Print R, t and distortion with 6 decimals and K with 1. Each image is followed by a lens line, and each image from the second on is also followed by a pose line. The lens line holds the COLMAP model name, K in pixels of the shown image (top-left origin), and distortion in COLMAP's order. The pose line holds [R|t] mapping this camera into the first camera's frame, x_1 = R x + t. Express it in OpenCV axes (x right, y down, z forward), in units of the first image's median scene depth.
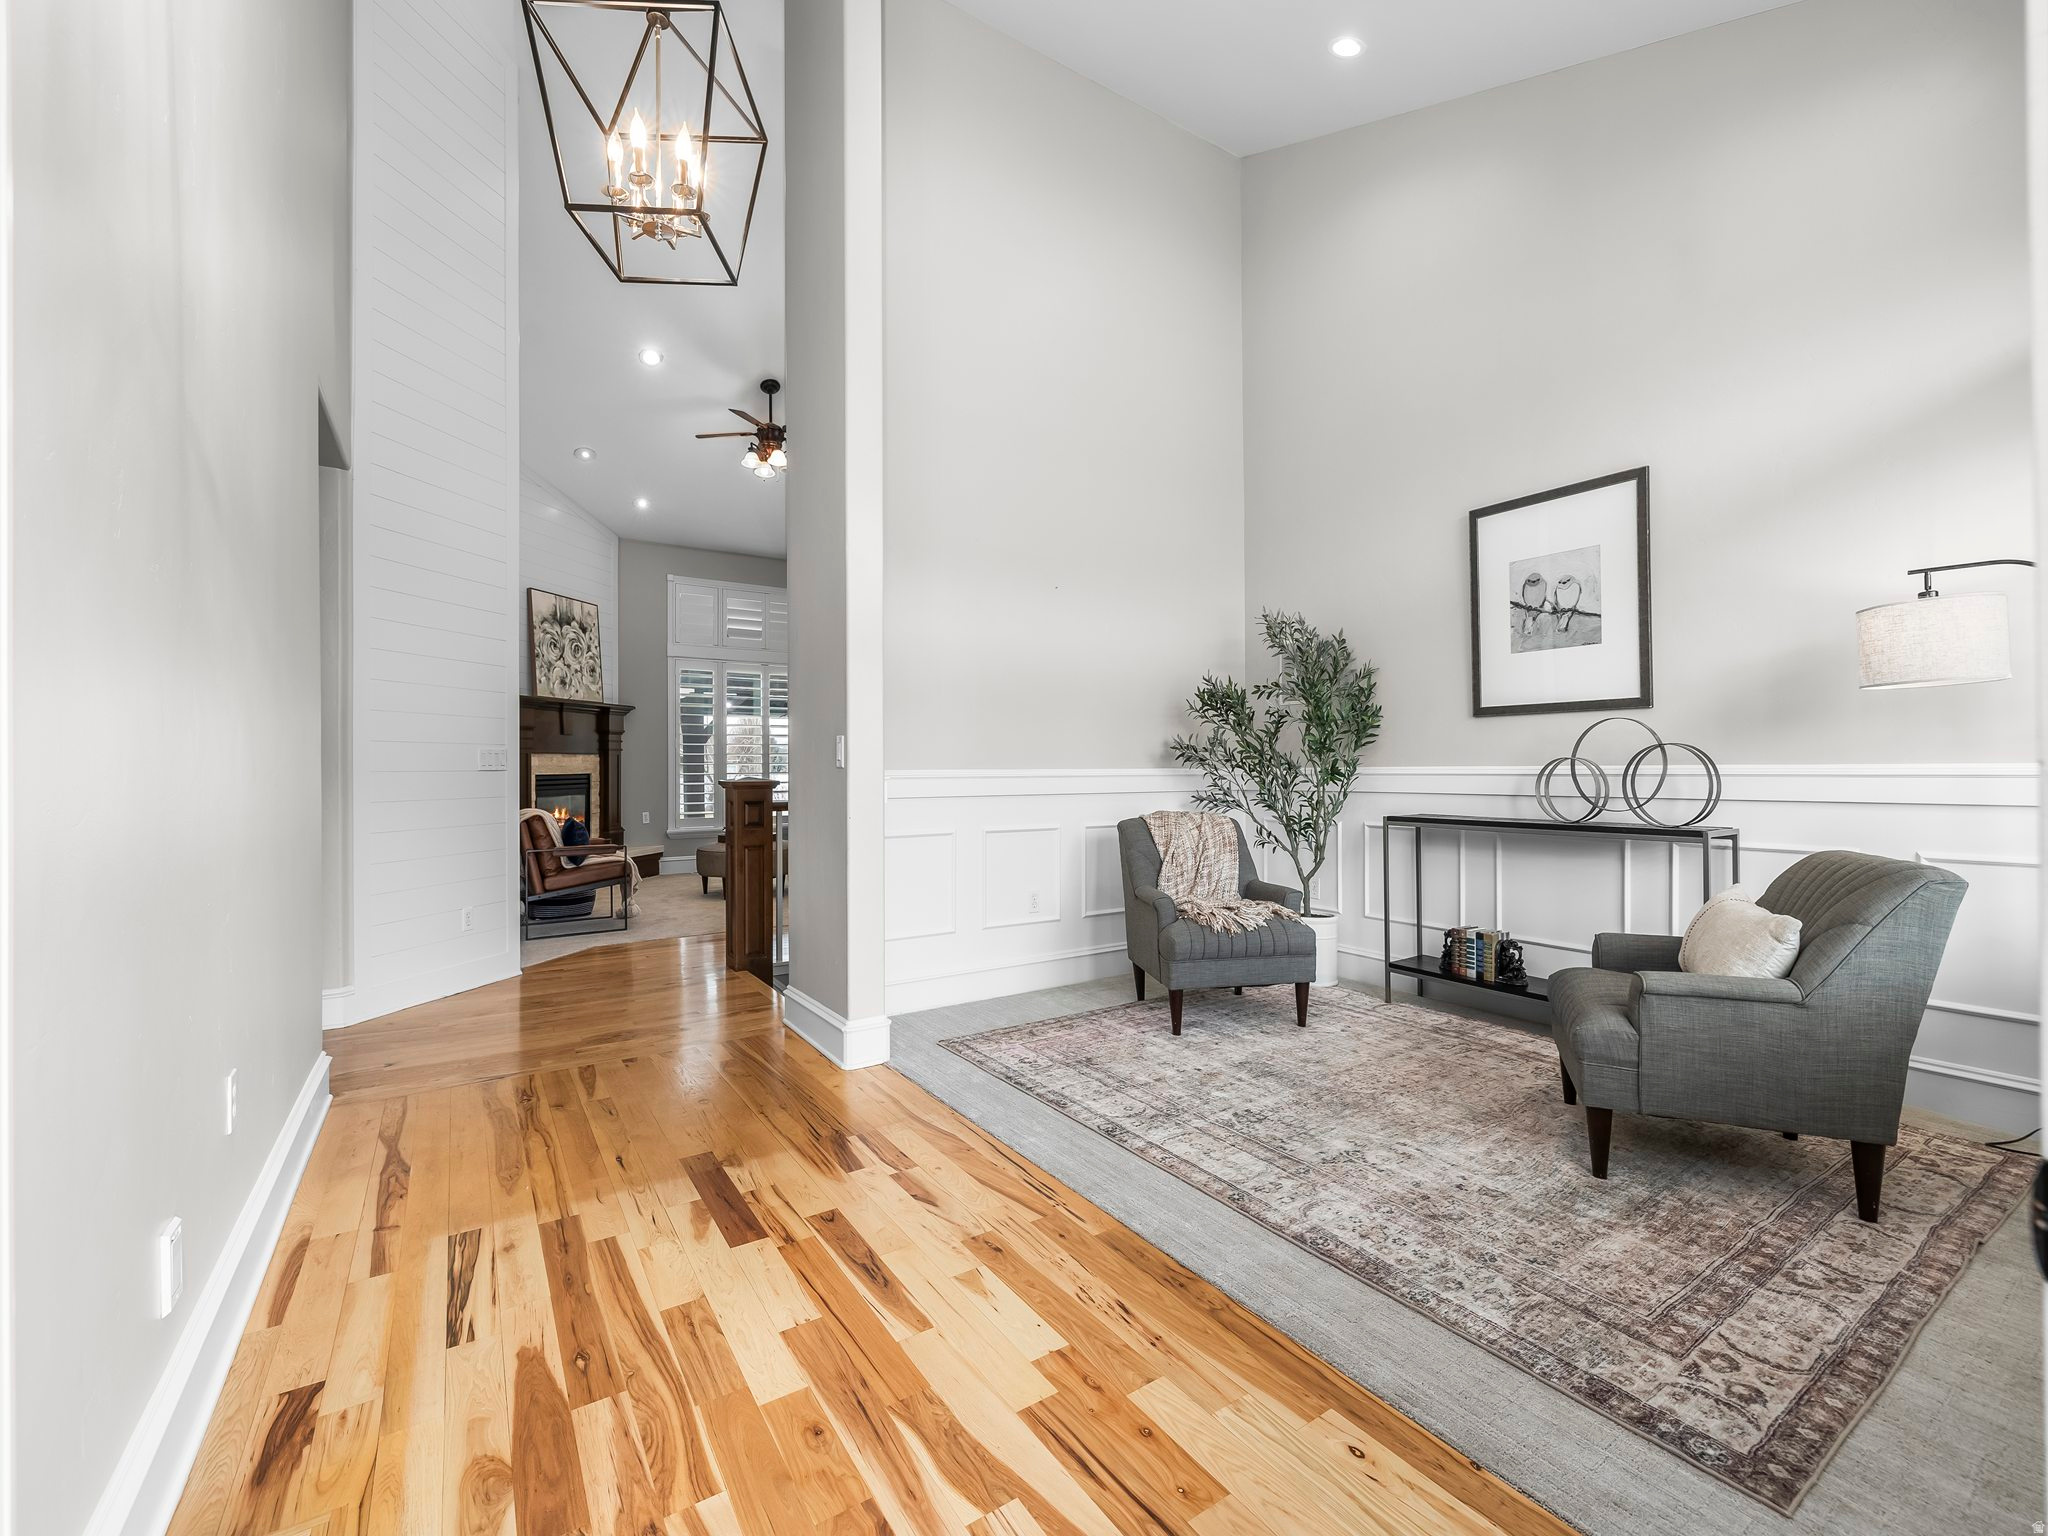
lens RADIAL K [[867.1, 0, 1015.2], [0, 867.1, 764.6], [0, 0, 1]] dist [-0.001052, 0.000783]
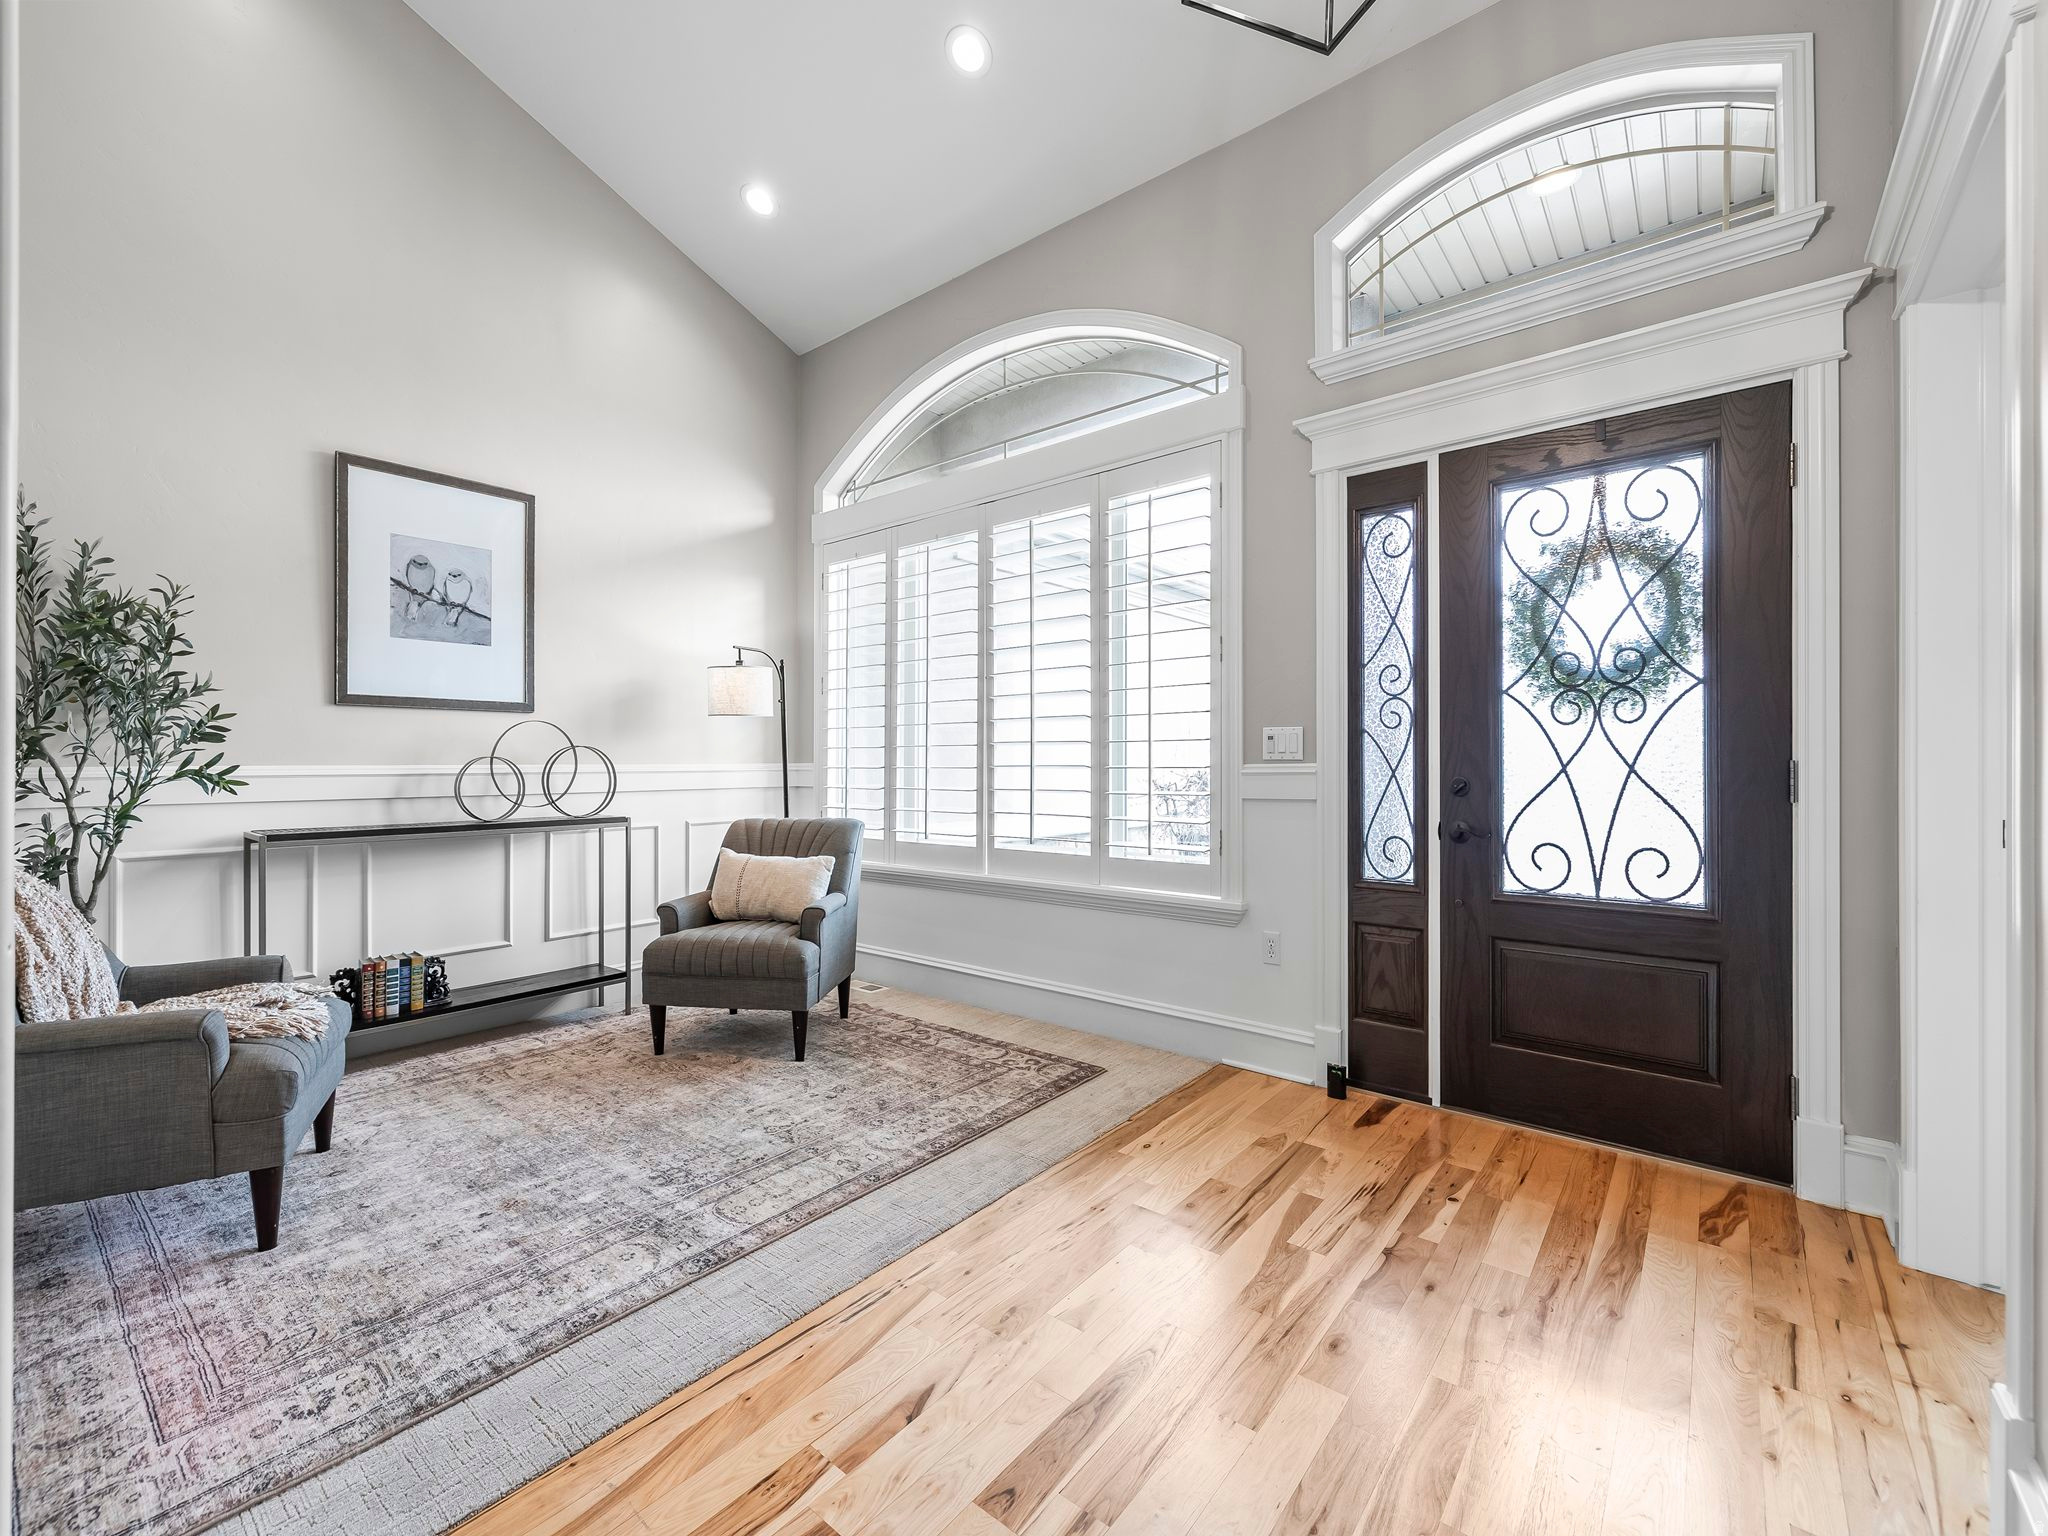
lens RADIAL K [[867.1, 0, 1005.6], [0, 867.1, 767.5], [0, 0, 1]] dist [-0.001052, 0.000783]
pose [[-0.302450, 0.001268, 0.953164, -0.681296], [-0.000340, 0.999999, -0.001438, 0.007627], [-0.953165, -0.000759, -0.302450, 1.011226]]
